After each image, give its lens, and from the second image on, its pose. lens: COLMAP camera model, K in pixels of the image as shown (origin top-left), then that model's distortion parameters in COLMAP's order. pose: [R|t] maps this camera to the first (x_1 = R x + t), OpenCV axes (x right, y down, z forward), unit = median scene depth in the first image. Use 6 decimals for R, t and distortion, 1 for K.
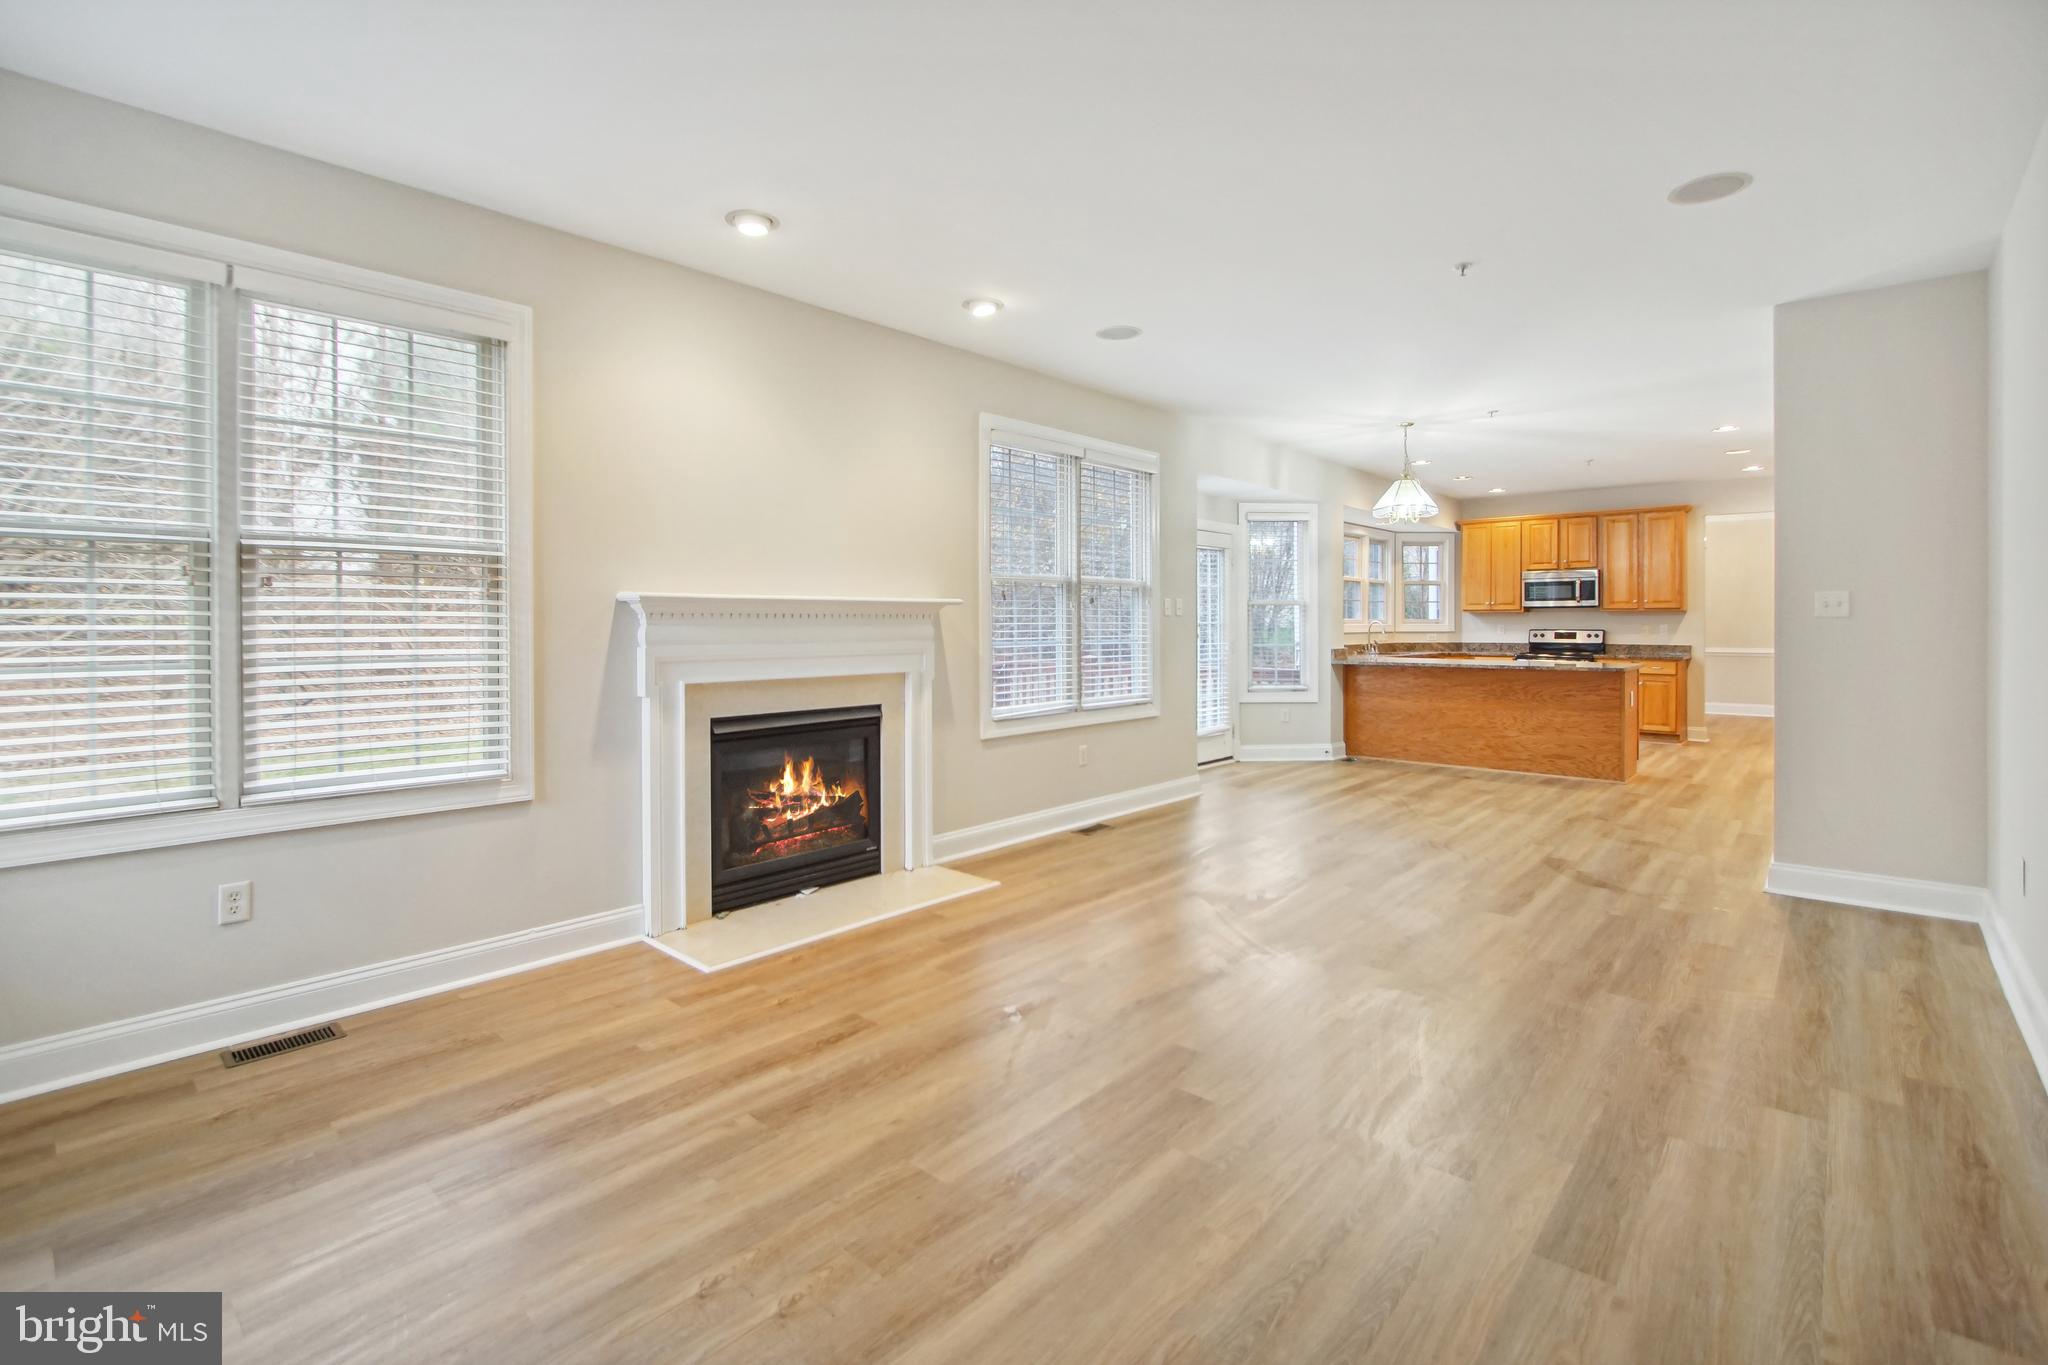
lens RADIAL K [[926.0, 0, 1009.1], [0, 926.0, 631.9], [0, 0, 1]] dist [-0.001774, 0.000218]
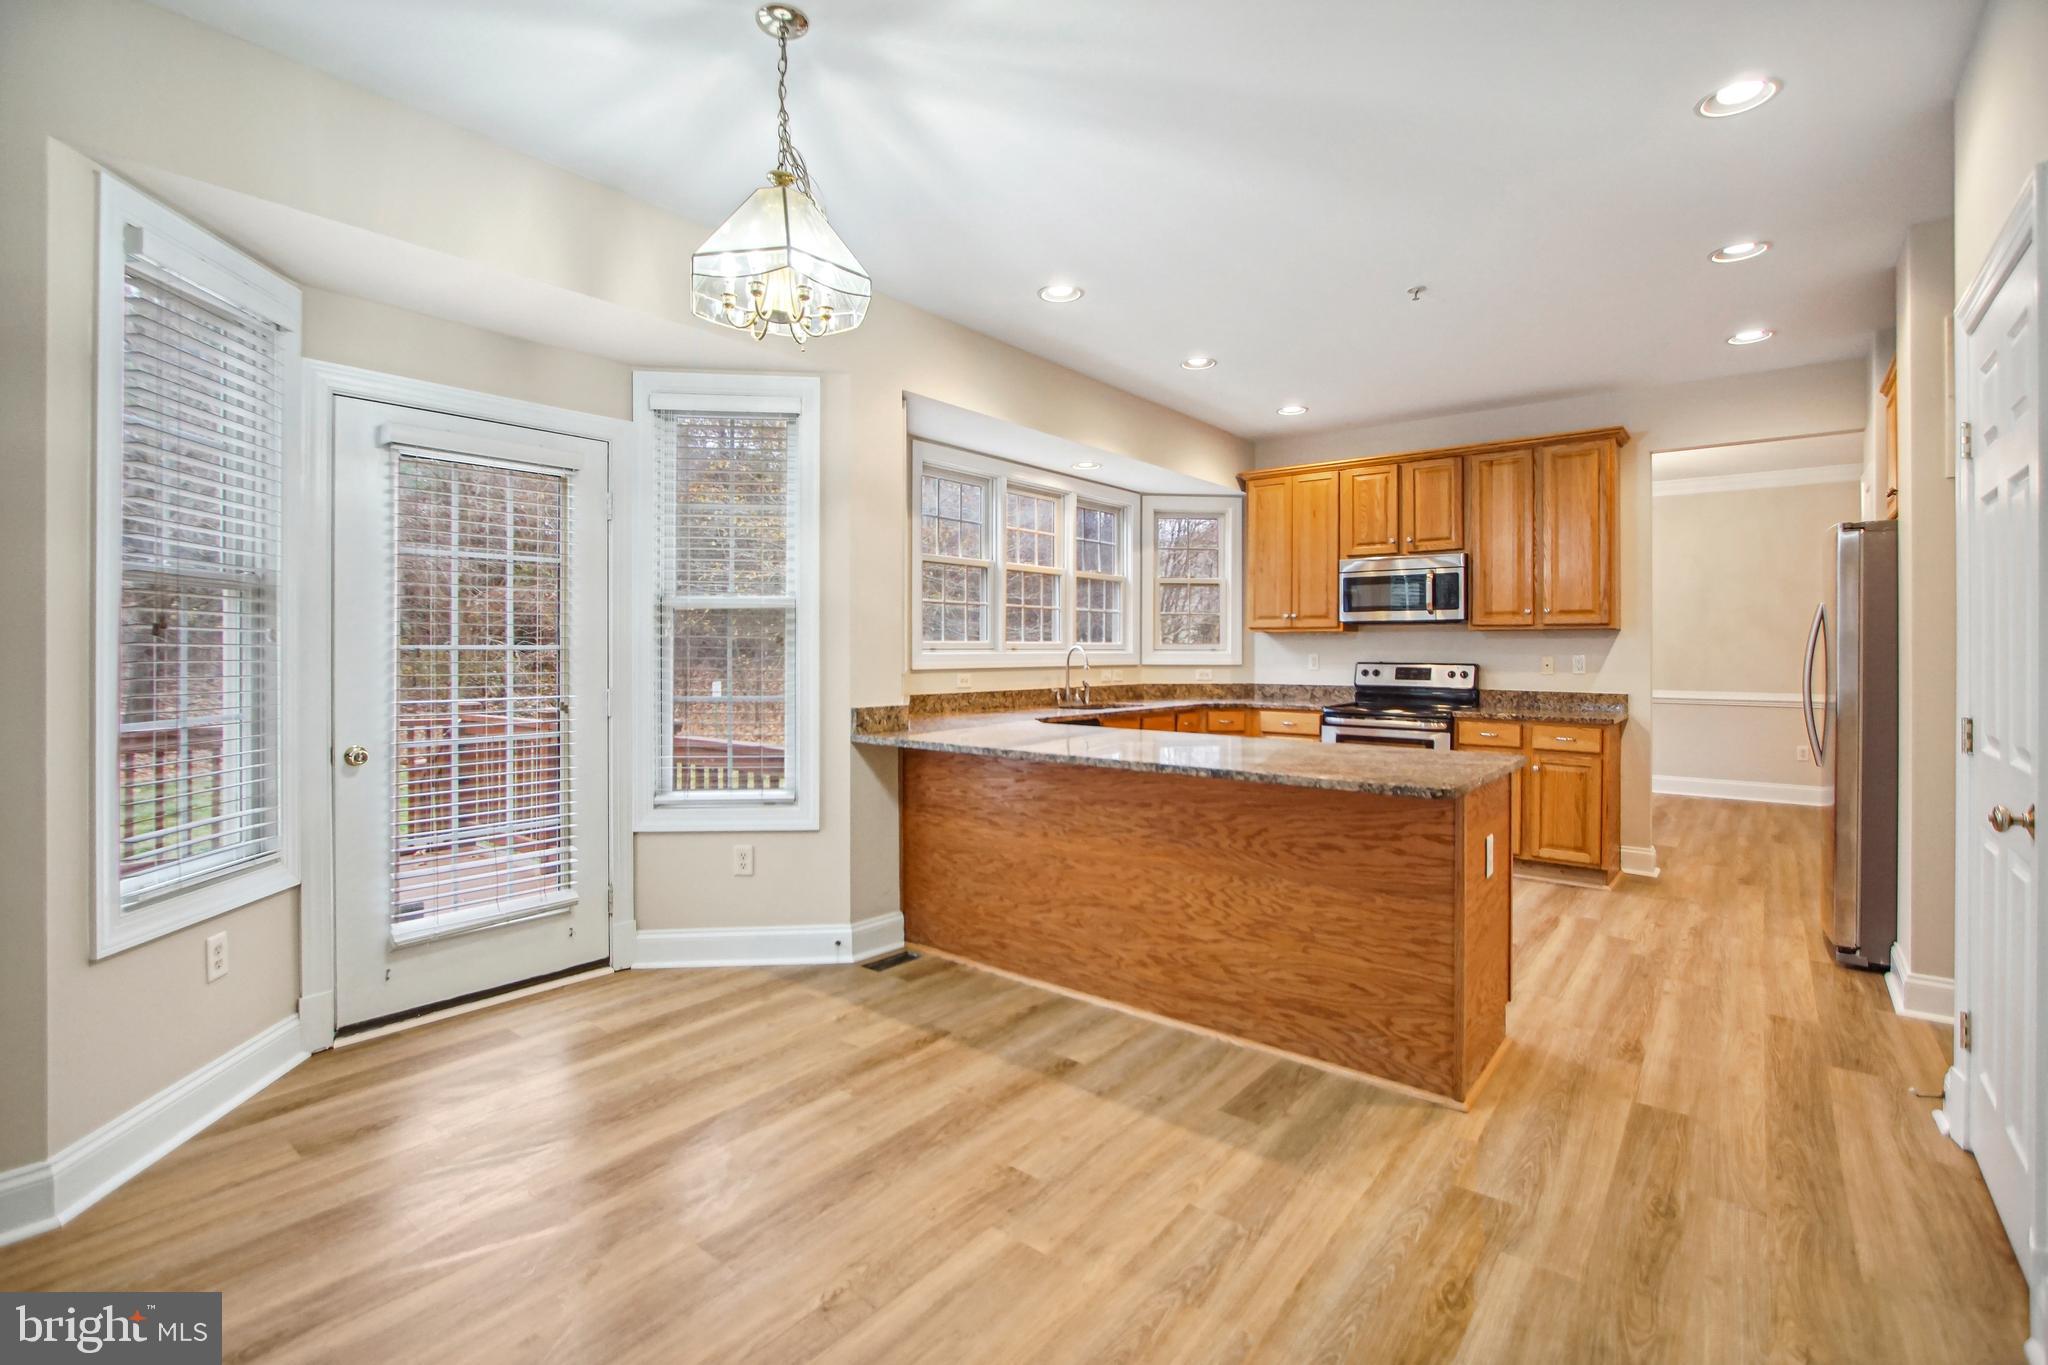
lens RADIAL K [[953.3, 0, 1015.3], [0, 953.3, 648.8], [0, 0, 1]] dist [-0.002572, -0.000243]
pose [[0.997238, 0.005288, 0.074087, 0.388004], [-0.004614, 0.999946, -0.009268, -0.005707], [-0.074132, 0.008900, 0.997209, 0.538992]]
